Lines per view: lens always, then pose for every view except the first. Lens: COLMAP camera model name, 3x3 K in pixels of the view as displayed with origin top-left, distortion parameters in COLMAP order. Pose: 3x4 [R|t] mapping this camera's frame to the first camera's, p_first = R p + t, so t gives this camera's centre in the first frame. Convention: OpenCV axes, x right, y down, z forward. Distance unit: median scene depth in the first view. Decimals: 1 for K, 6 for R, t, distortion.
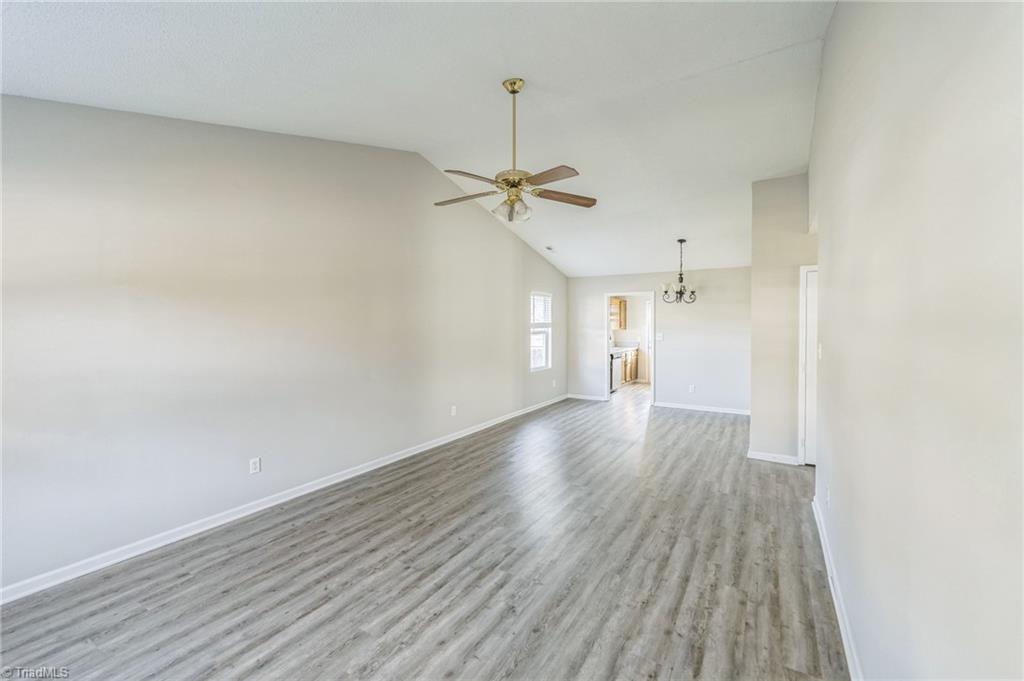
lens RADIAL K [[418.2, 0, 516.6], [0, 418.2, 330.6], [0, 0, 1]] dist [-0.001733, -0.000488]
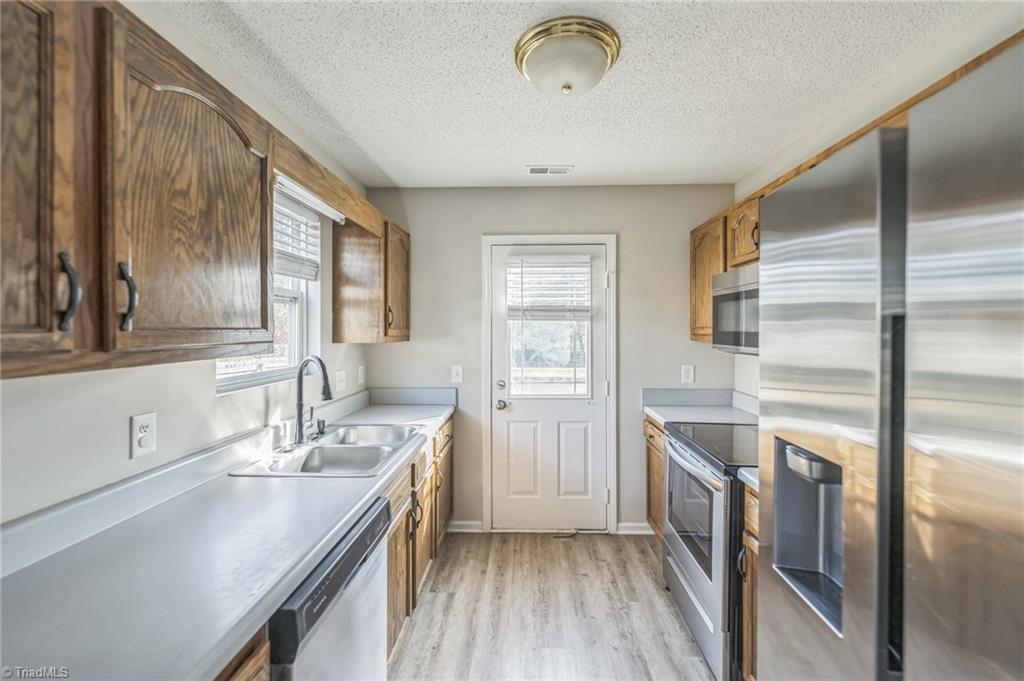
lens RADIAL K [[418.2, 0, 521.6], [0, 418.2, 329.9], [0, 0, 1]] dist [-0.001733, -0.000488]
pose [[0.869400, -0.005985, 0.494072, 0.589457], [0.010794, 0.999918, -0.006881, -0.020636], [-0.493990, 0.011315, 0.869394, 2.255648]]
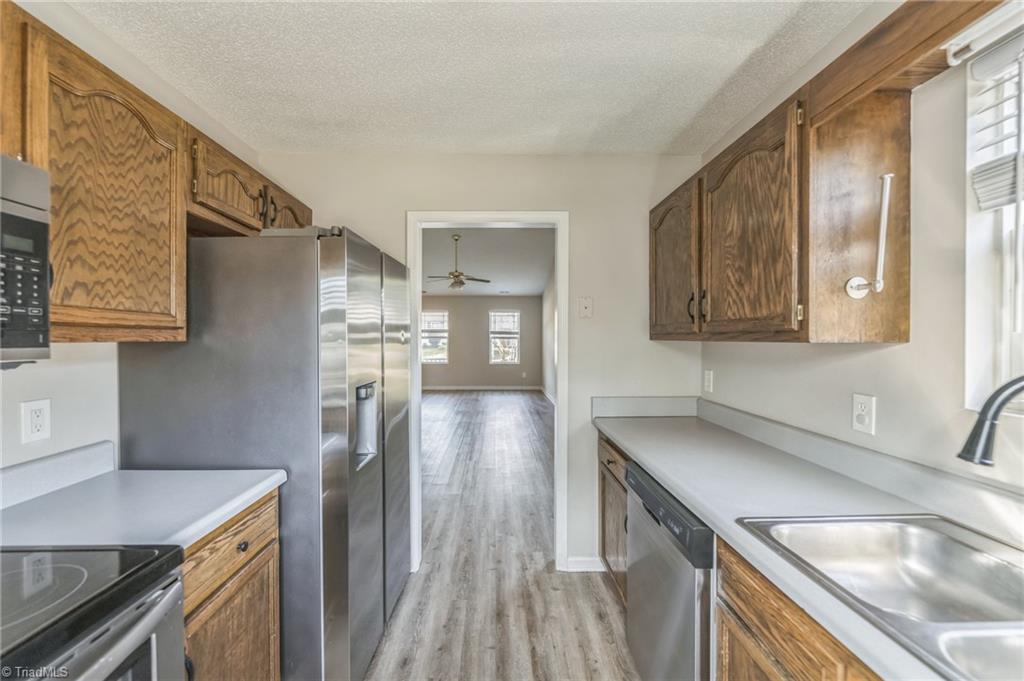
lens RADIAL K [[418.2, 0, 498.2], [0, 418.2, 338.9], [0, 0, 1]] dist [-0.001733, -0.000488]
pose [[-0.852821, 0.002736, -0.522196, 0.942199], [-0.008625, 0.999776, 0.019324, -0.012837], [0.522132, 0.020984, -0.852607, 2.817531]]
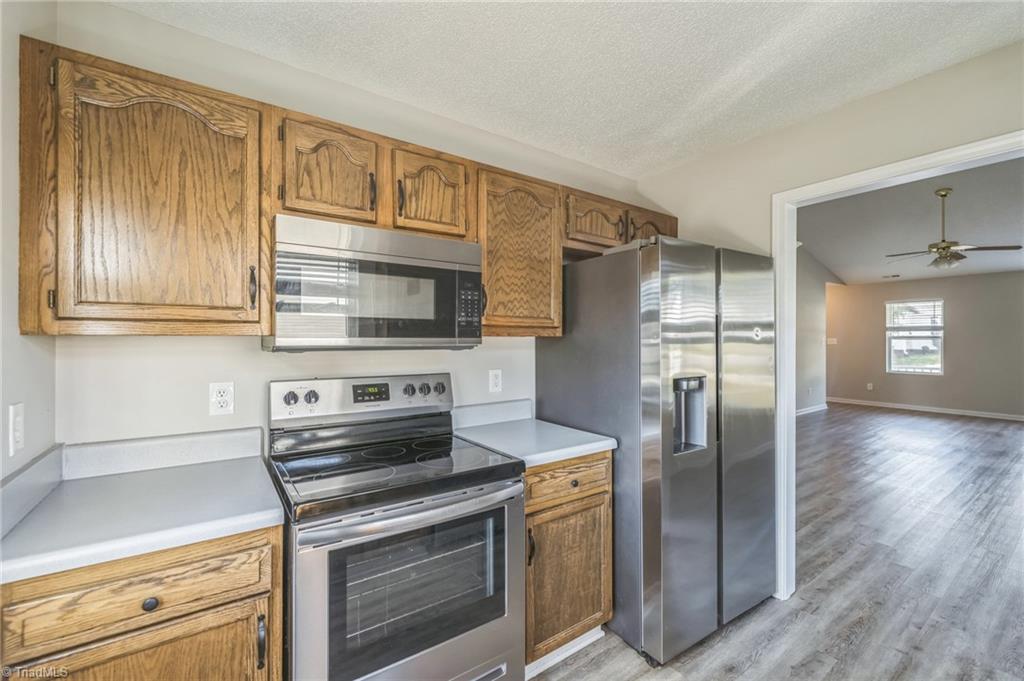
lens RADIAL K [[418.2, 0, 492.5], [0, 418.2, 336.3], [0, 0, 1]] dist [-0.001733, -0.000488]
pose [[-0.905285, 0.001299, 0.424802, 0.823554], [0.006985, 0.999906, 0.011829, -0.007839], [-0.424747, 0.013676, -0.905209, 2.889100]]
